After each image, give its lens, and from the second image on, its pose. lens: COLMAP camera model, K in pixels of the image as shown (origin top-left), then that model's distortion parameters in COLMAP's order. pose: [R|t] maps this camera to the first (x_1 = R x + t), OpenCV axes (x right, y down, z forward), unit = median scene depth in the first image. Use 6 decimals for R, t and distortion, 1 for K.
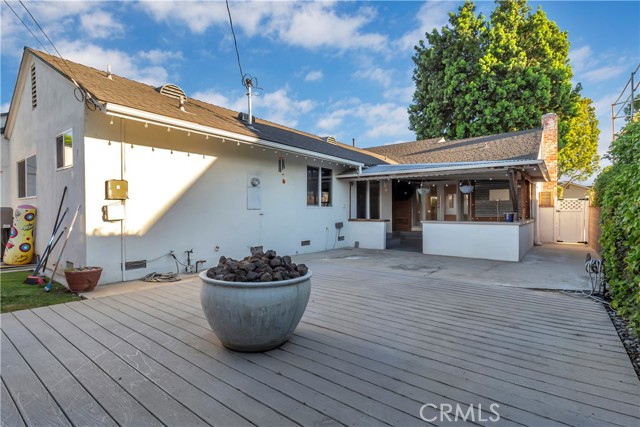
lens RADIAL K [[296.3, 0, 323.6], [0, 296.3, 211.9], [0, 0, 1]] dist [0.002911, 0.000120]
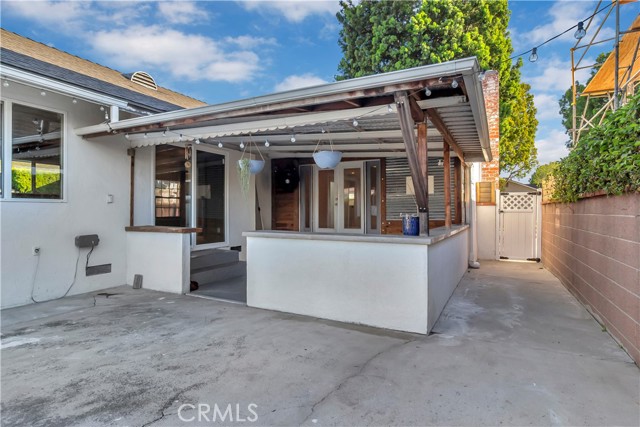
lens RADIAL K [[325.3, 0, 348.7], [0, 325.3, 210.5], [0, 0, 1]] dist [-0.000530, 0.000566]
pose [[0.970027, 0.003011, 0.242977, 0.167968], [-0.001570, 0.999980, -0.006122, 0.000250], [-0.242991, 0.005557, 0.970013, 0.224559]]
